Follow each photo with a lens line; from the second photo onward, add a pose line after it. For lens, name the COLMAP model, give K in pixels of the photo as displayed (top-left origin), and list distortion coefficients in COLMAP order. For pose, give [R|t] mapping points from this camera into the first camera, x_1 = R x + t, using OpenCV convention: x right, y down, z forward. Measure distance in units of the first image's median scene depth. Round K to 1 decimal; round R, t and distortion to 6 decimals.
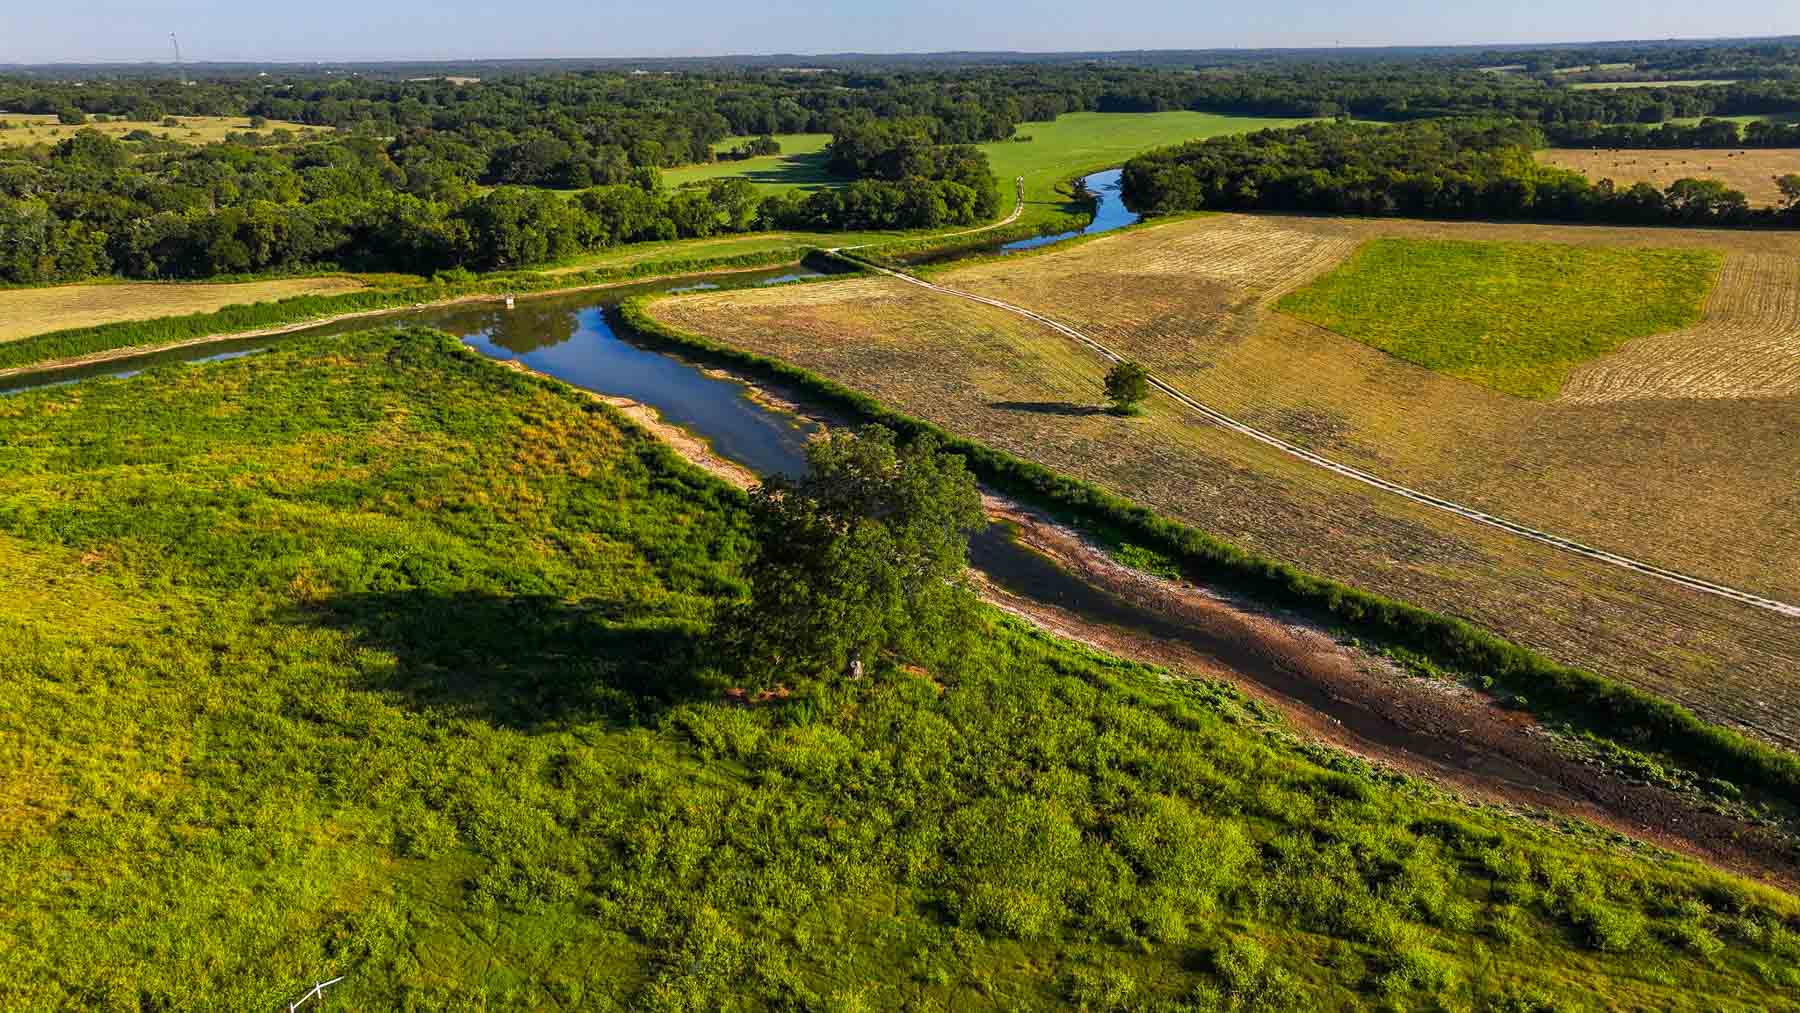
lens RADIAL K [[1256.3, 0, 900.0], [0, 1256.3, 506.5], [0, 0, 1]] dist [0.001862, 0.009709]
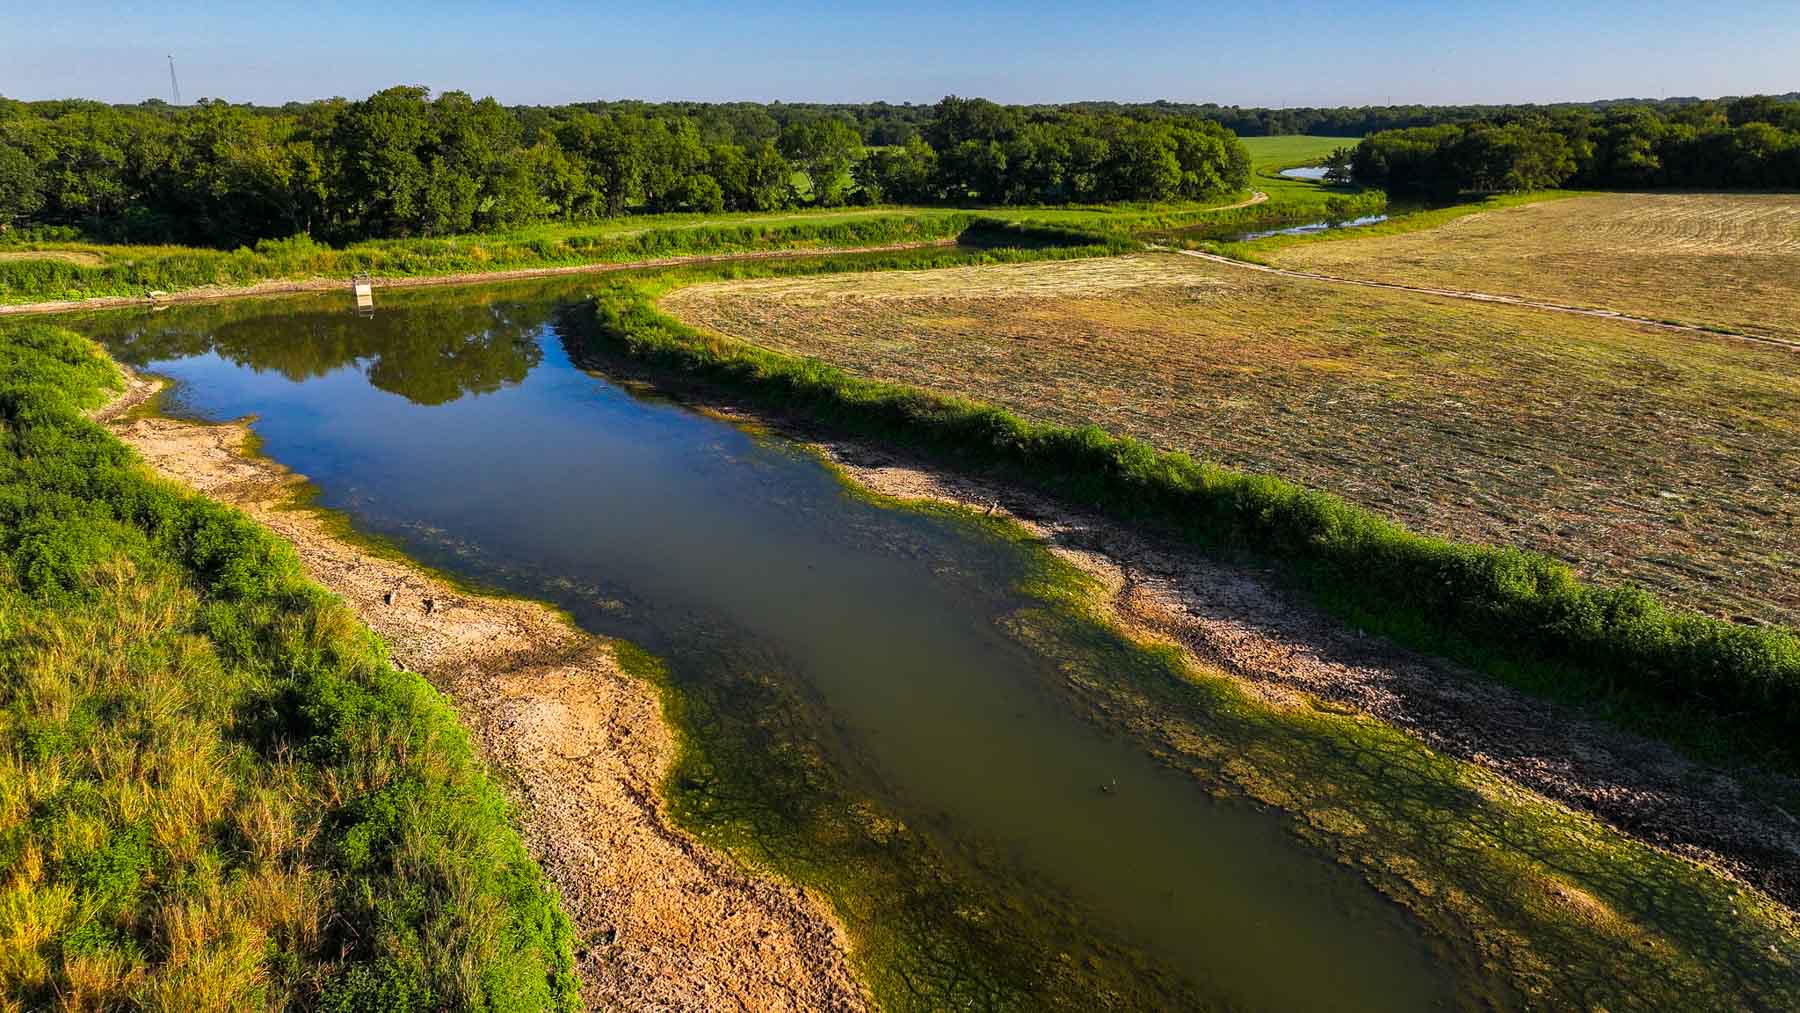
lens RADIAL K [[1256.3, 0, 900.0], [0, 1256.3, 506.5], [0, 0, 1]] dist [0.001862, 0.009709]
pose [[0.999707, 0.013692, -0.019983, -0.097073], [-0.014569, 0.998906, -0.044442, -0.061805], [0.019352, 0.044720, 0.998812, 0.504981]]
